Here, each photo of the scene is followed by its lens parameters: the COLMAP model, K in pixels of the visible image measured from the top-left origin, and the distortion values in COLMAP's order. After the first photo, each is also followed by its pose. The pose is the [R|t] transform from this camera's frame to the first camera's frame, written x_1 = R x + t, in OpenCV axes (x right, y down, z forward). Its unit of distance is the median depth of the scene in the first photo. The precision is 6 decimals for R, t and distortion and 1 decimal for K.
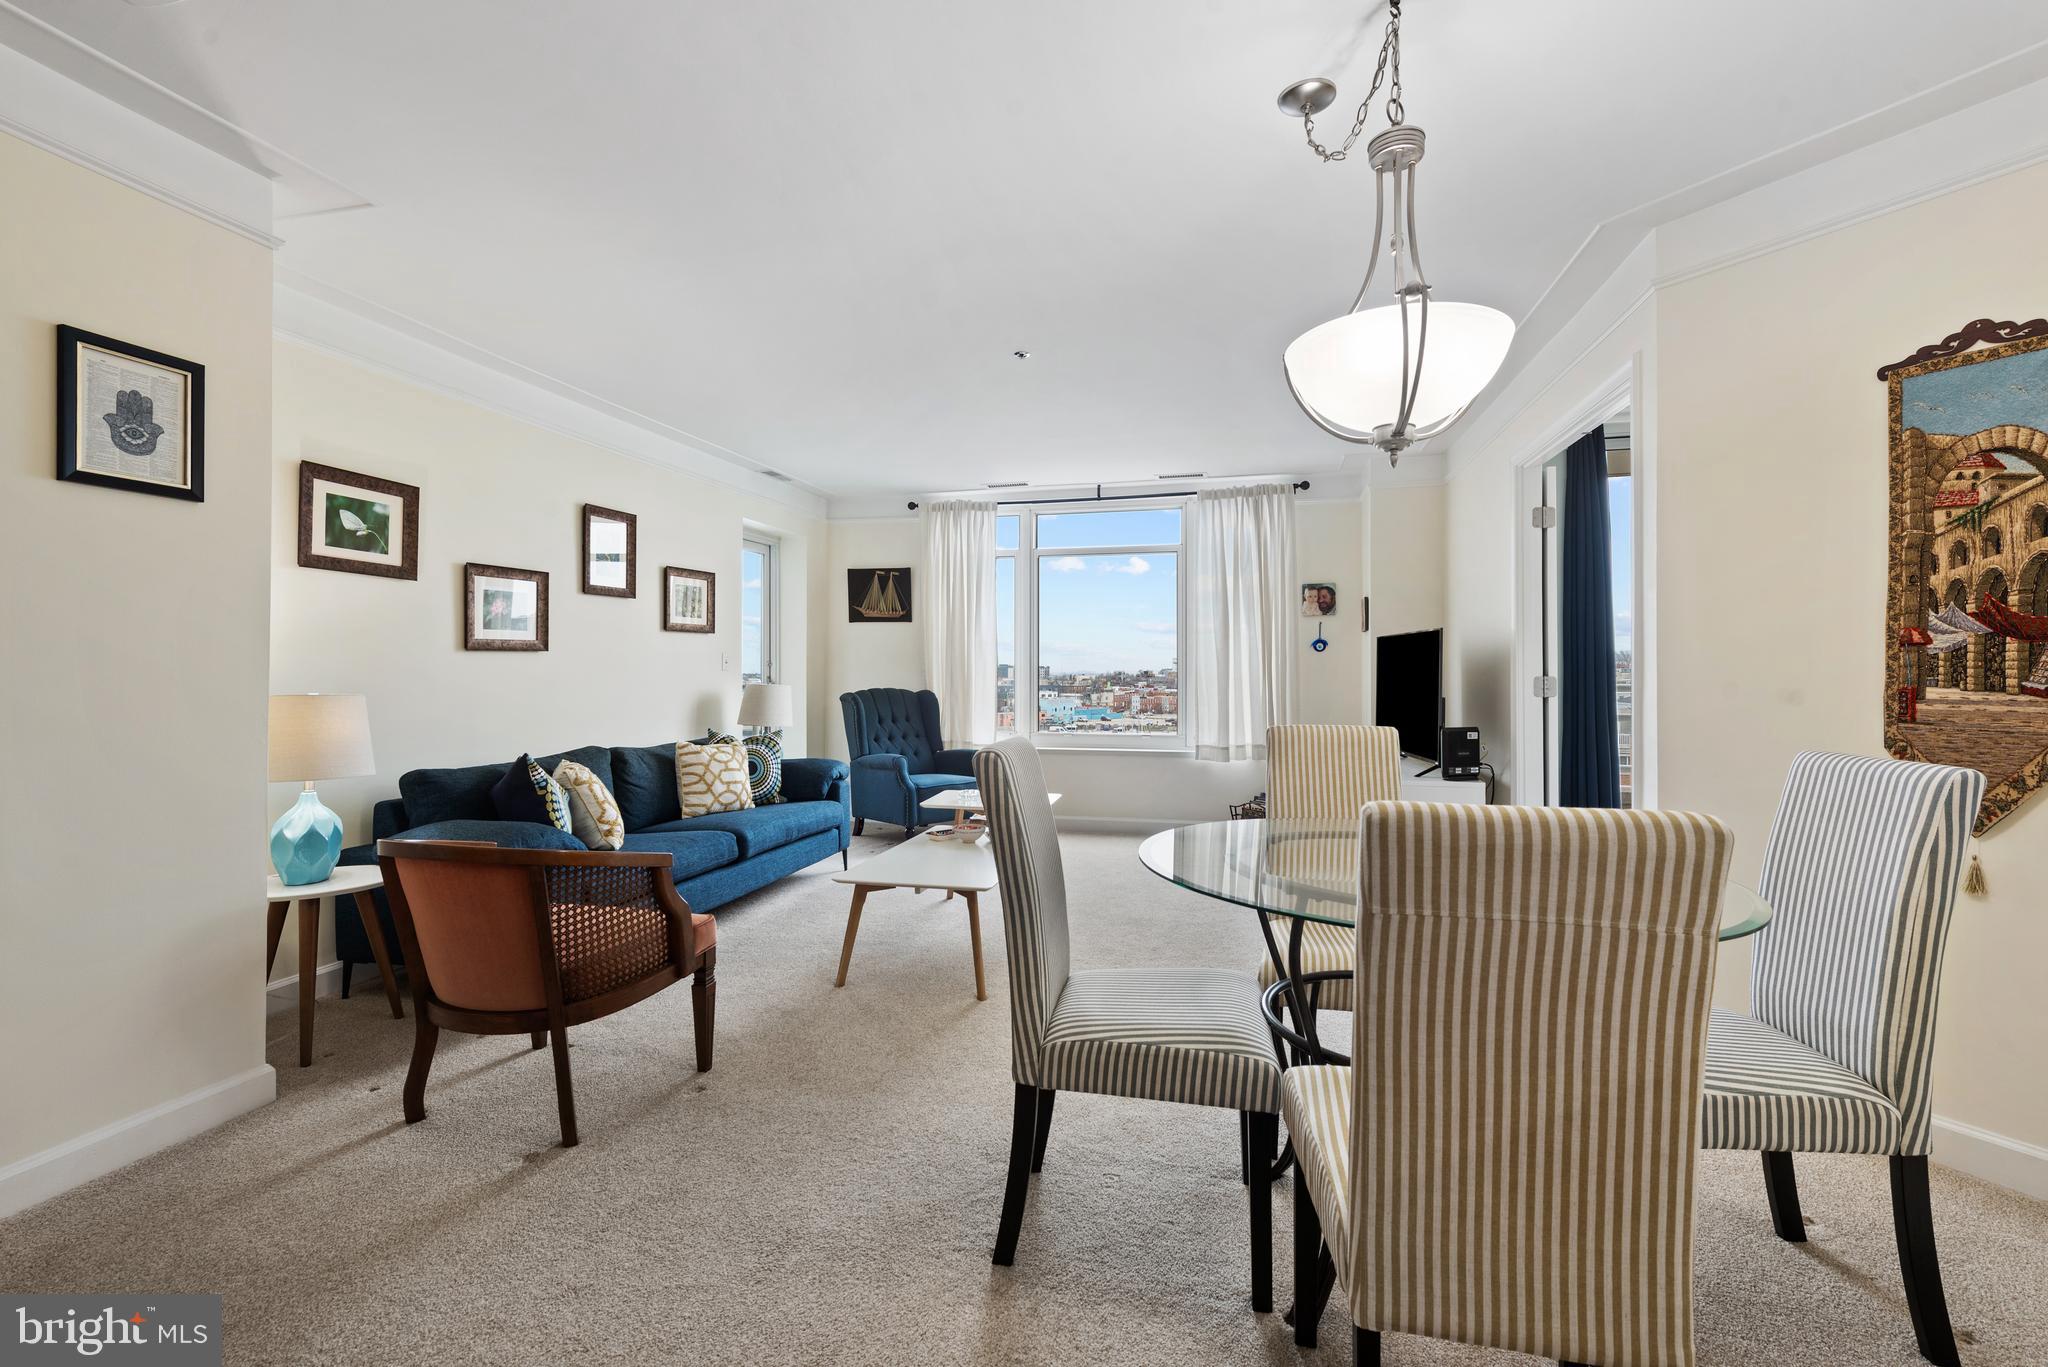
lens RADIAL K [[898.2, 0, 1033.9], [0, 898.2, 671.7], [0, 0, 1]] dist [0.018540, -0.006716]
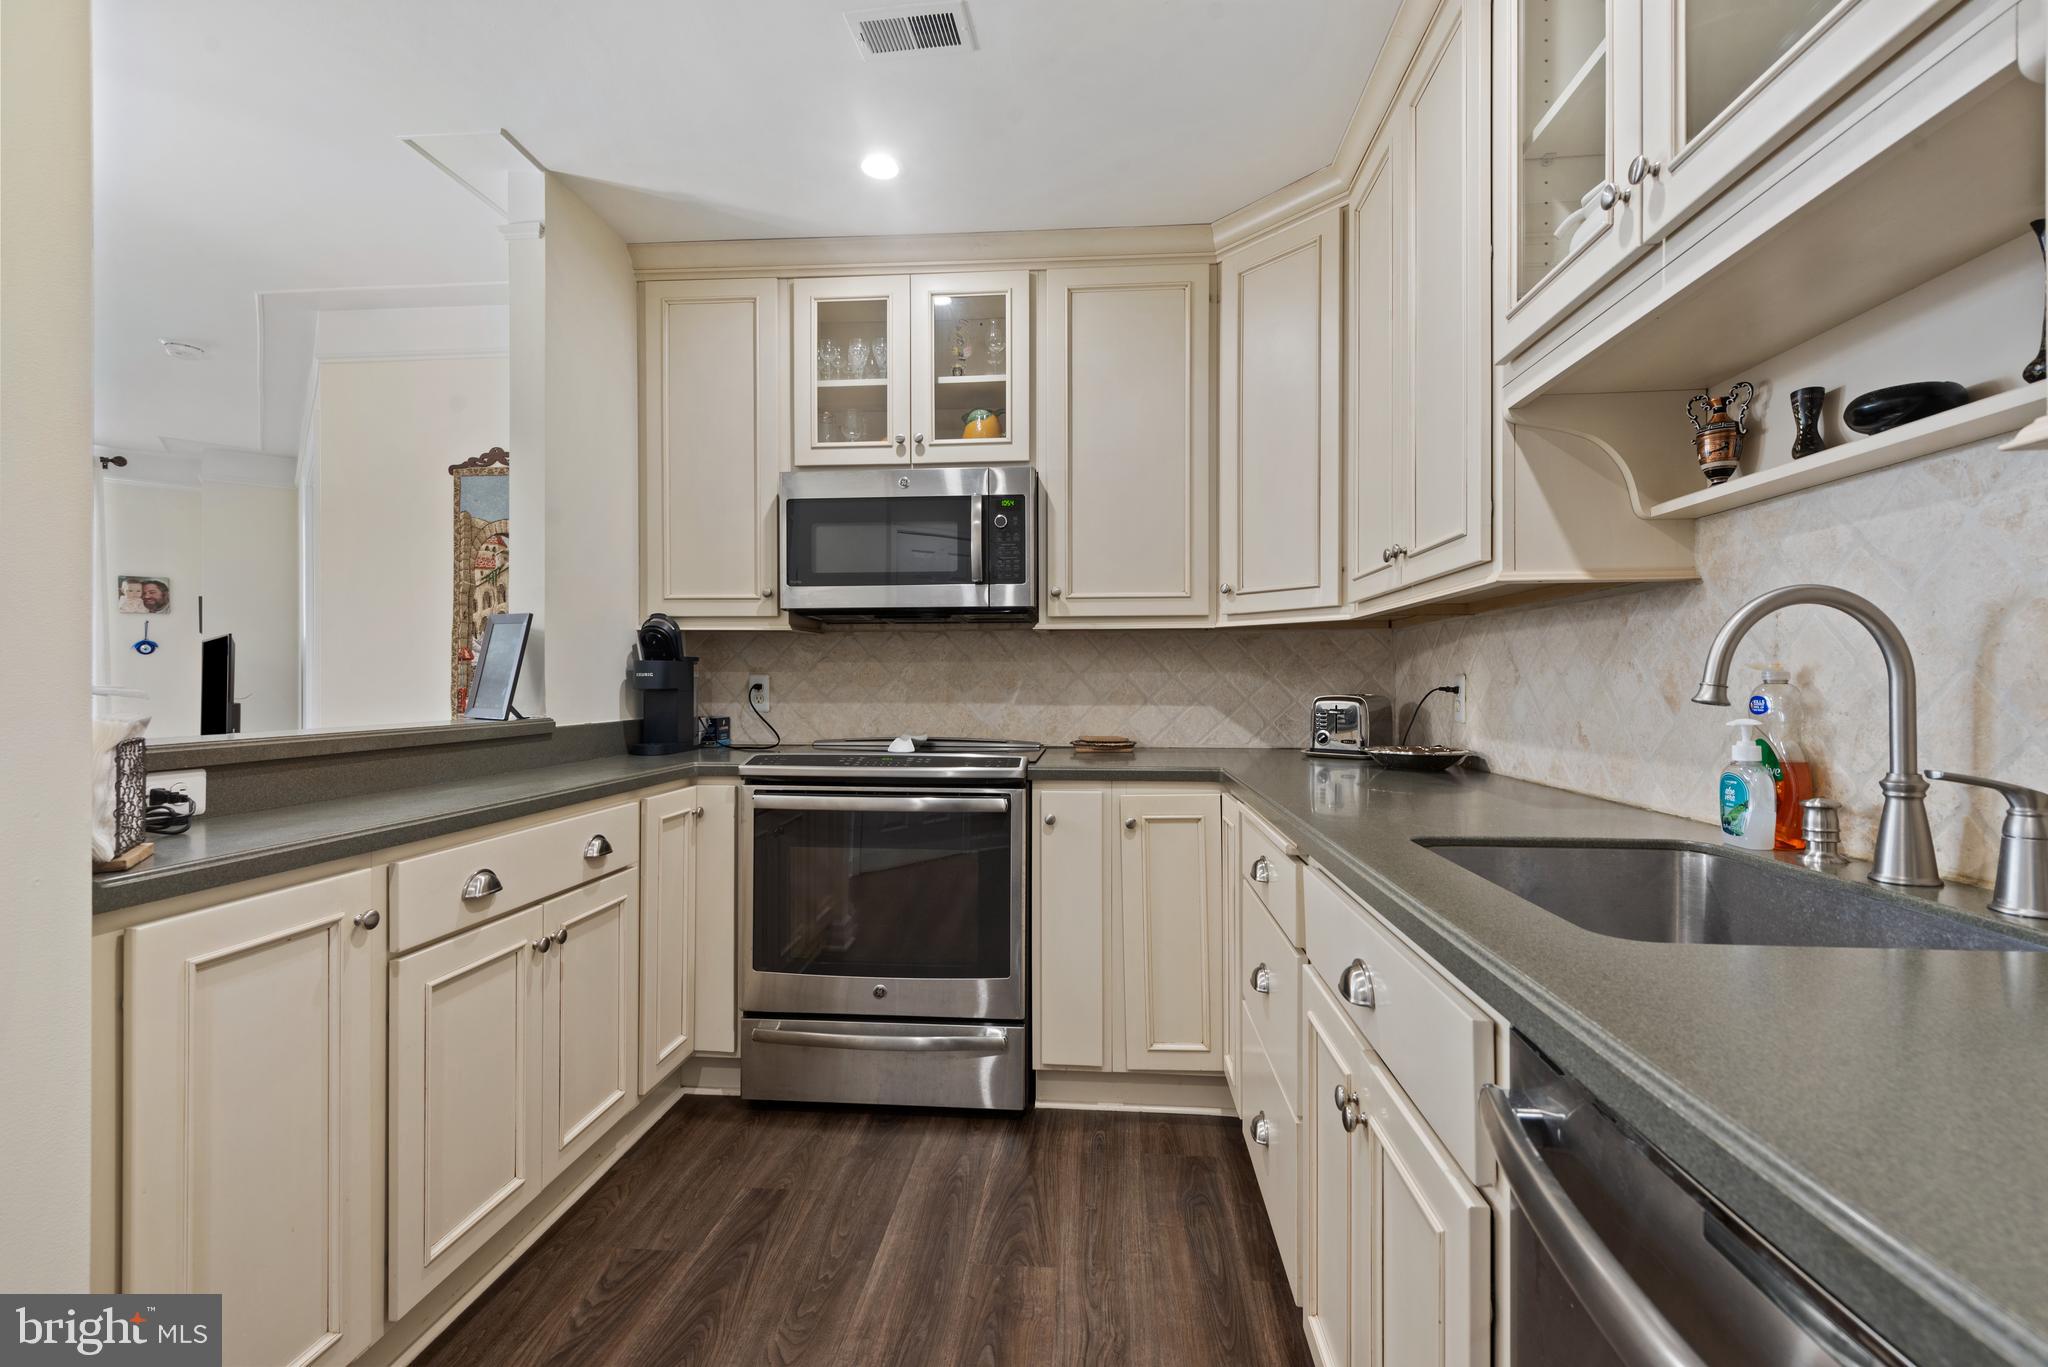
lens RADIAL K [[894.7, 0, 1029.4], [0, 894.7, 680.2], [0, 0, 1]] dist [0.016965, -0.007151]
pose [[0.593604, 0.001785, 0.804756, 0.205289], [-0.002551, 0.999997, -0.000336, 0.001048], [-0.804753, -0.001854, 0.593606, -0.356308]]
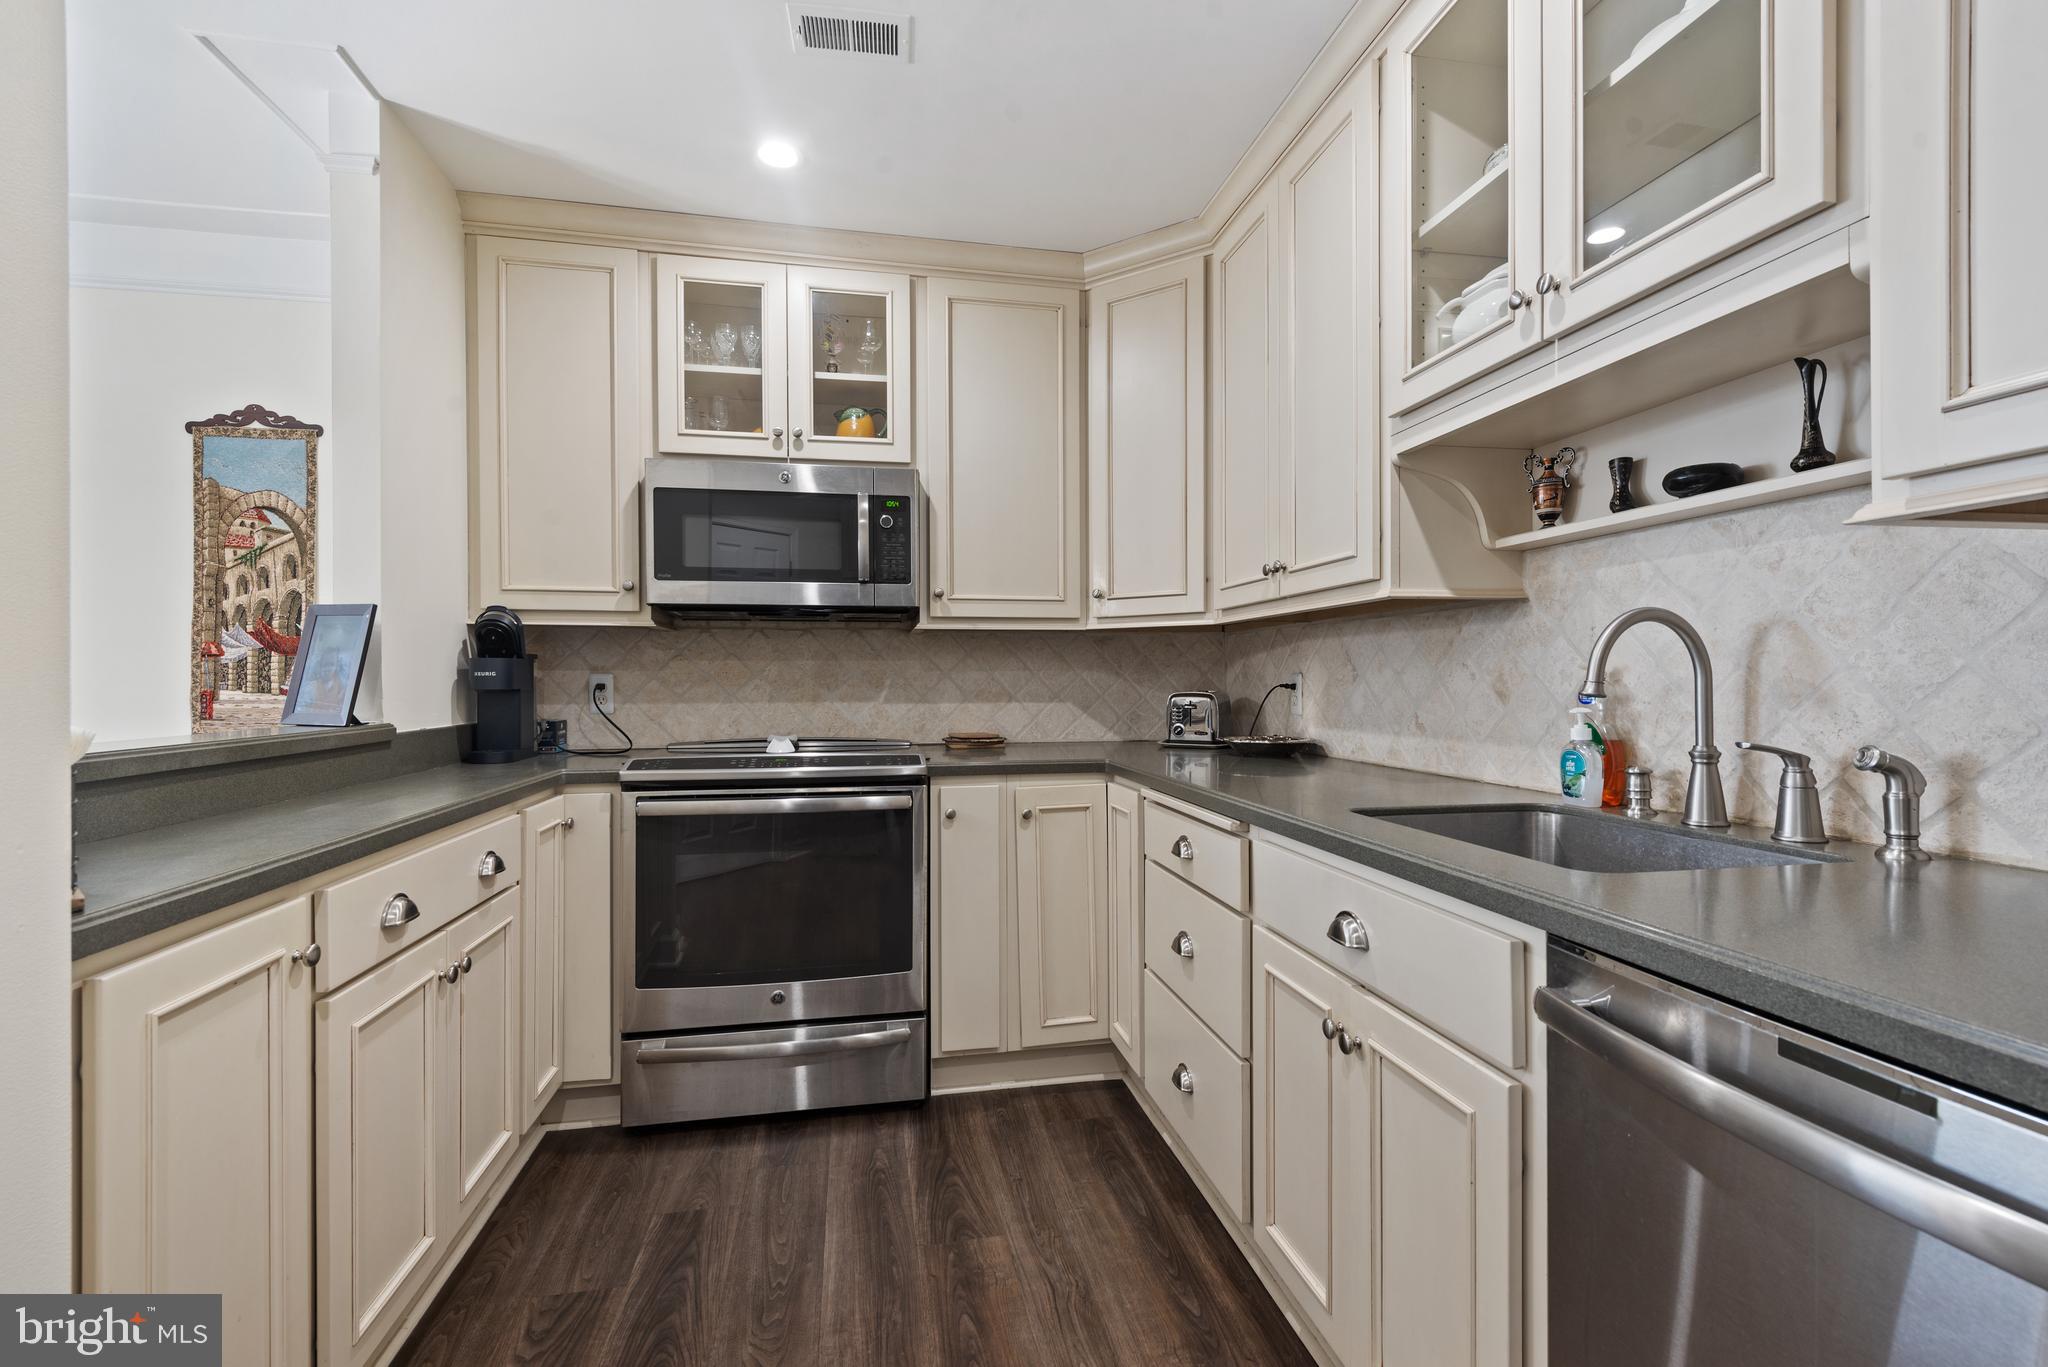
lens RADIAL K [[894.7, 0, 1029.4], [0, 894.7, 680.2], [0, 0, 1]] dist [0.016965, -0.007151]
pose [[0.351741, -0.001459, 0.936096, 0.131361], [-0.000138, 0.999999, 0.001611, 0.000596], [-0.936097, -0.000696, 0.351740, -0.275227]]
